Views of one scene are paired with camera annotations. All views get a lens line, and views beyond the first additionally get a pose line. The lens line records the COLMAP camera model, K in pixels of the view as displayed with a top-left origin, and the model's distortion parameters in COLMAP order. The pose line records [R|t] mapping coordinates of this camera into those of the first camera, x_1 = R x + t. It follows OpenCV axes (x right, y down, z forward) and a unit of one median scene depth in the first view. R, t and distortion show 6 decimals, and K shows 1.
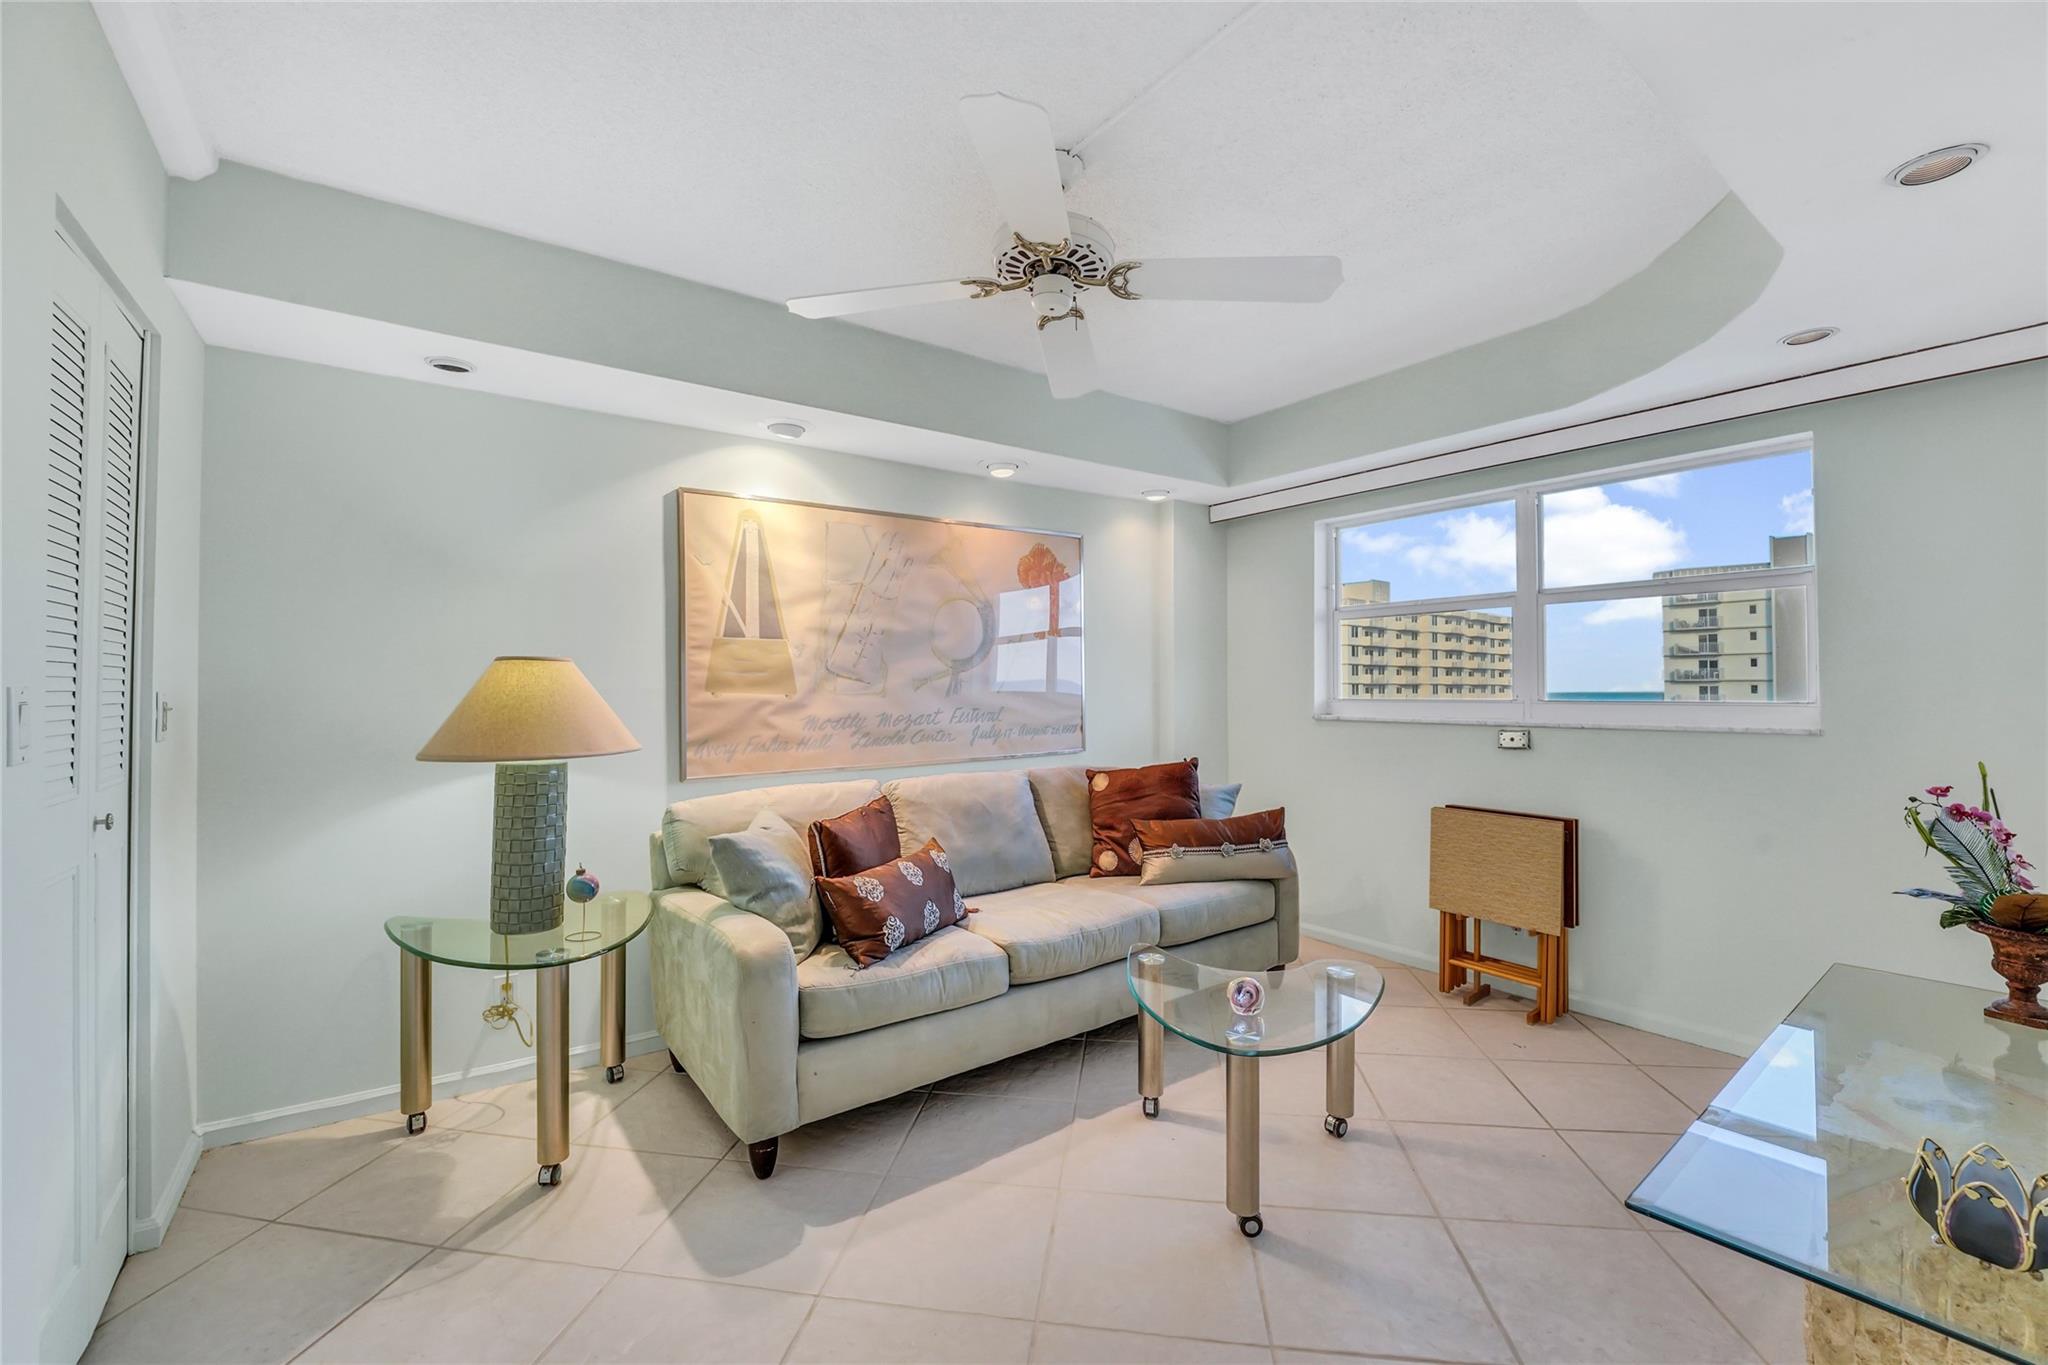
lens RADIAL K [[854.0, 0, 1022.5], [0, 854.0, 670.3], [0, 0, 1]] dist [-0.024292, 0.000265]
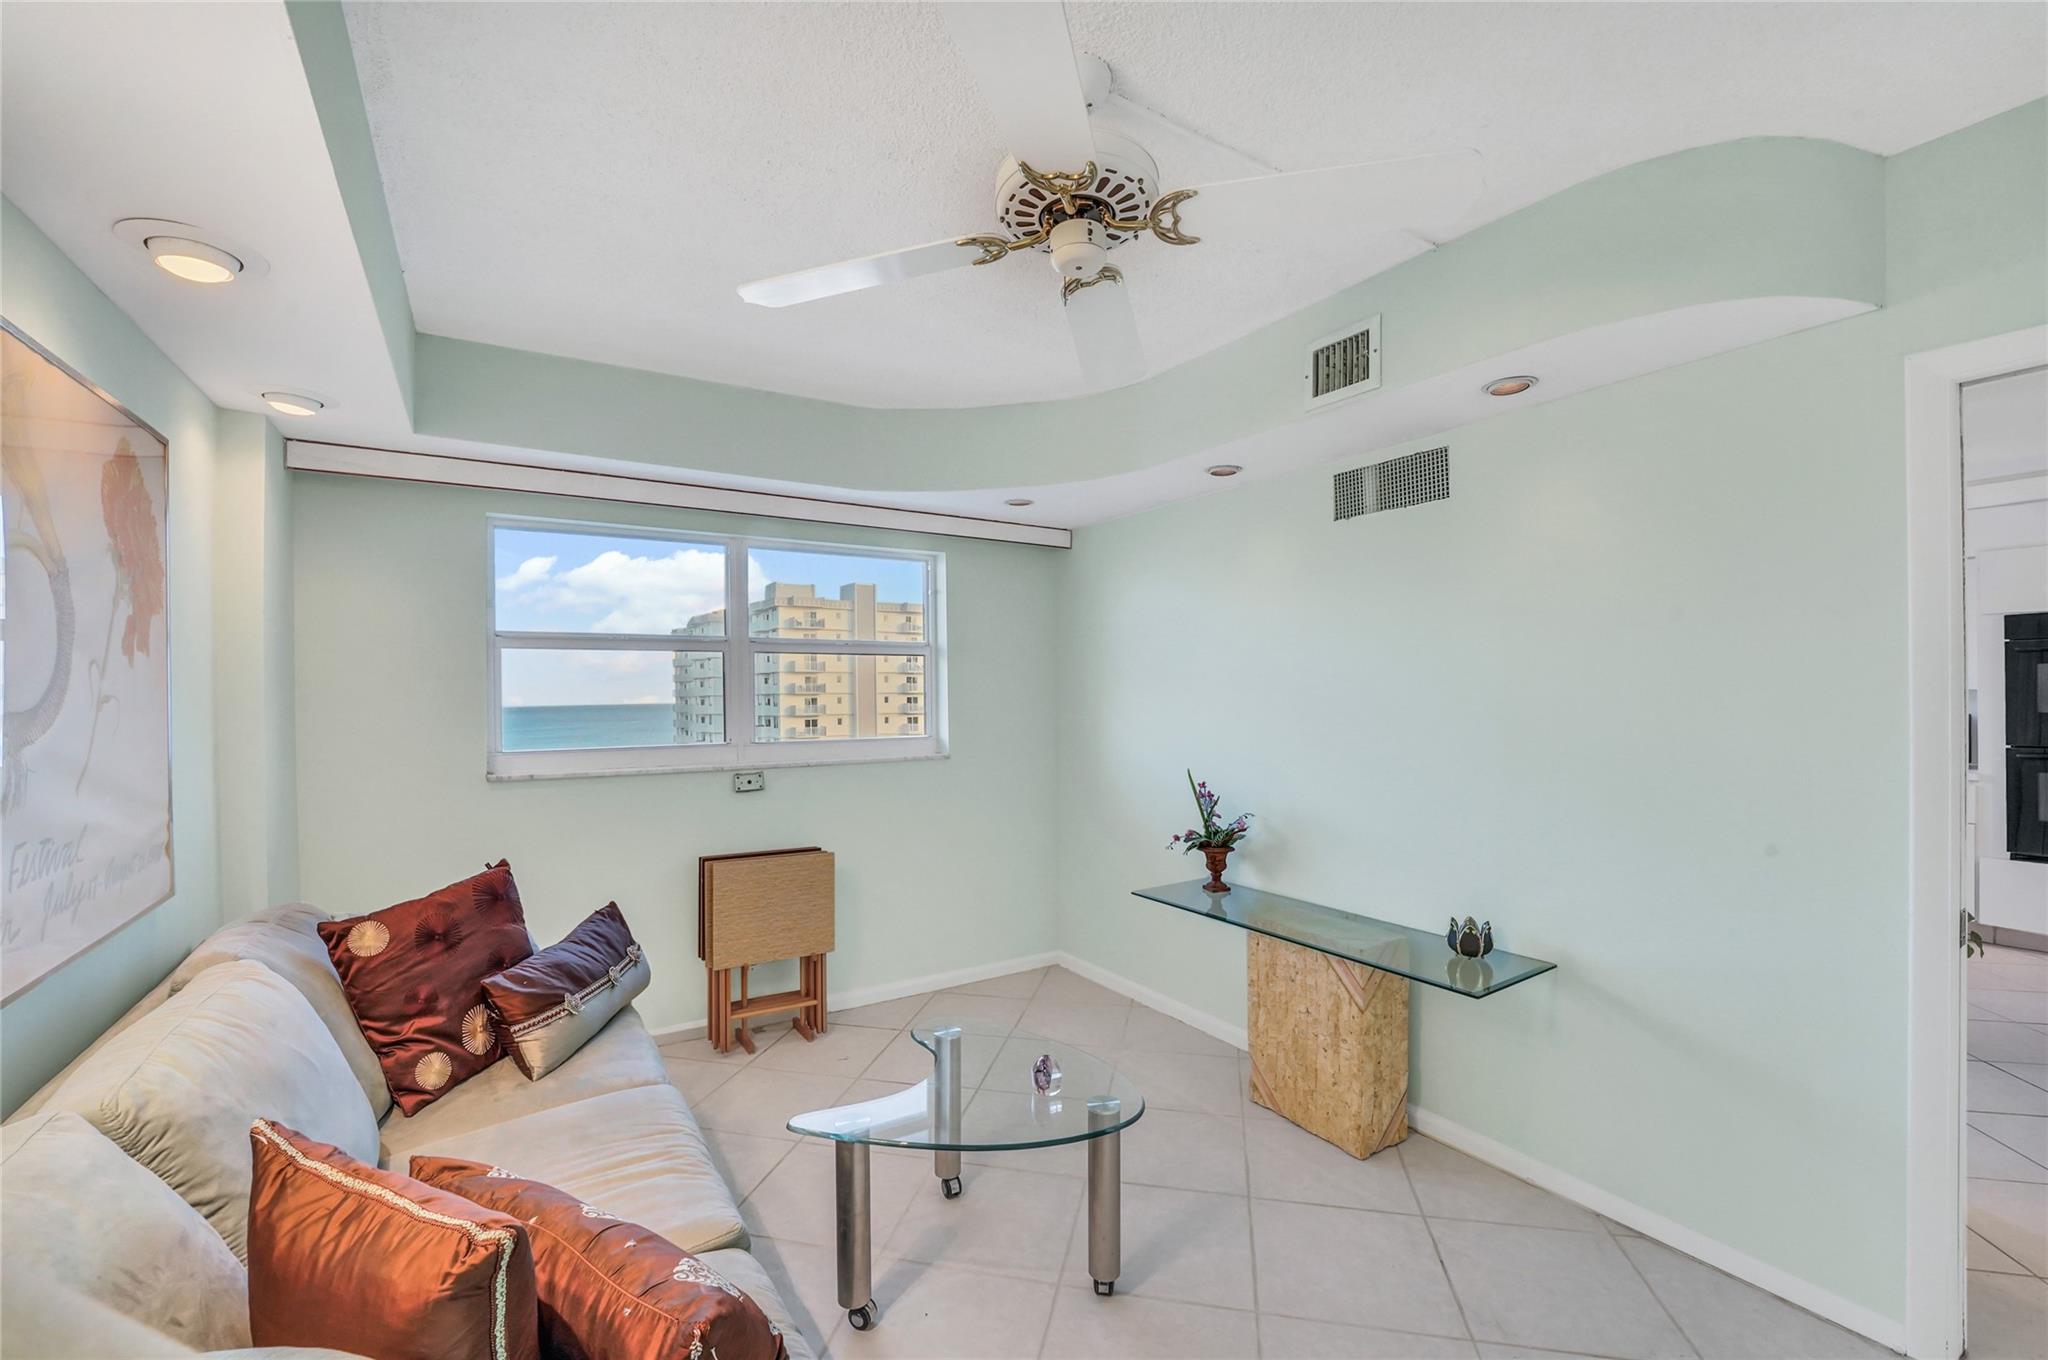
lens RADIAL K [[870.3, 0, 1018.6], [0, 870.3, 686.3], [0, 0, 1]] dist [-0.019108, 0.000375]
pose [[0.075656, 0.010190, 0.997082, -0.452535], [-0.006511, 0.999932, -0.009726, -0.026012], [-0.997113, -0.005756, 0.075717, 0.604822]]
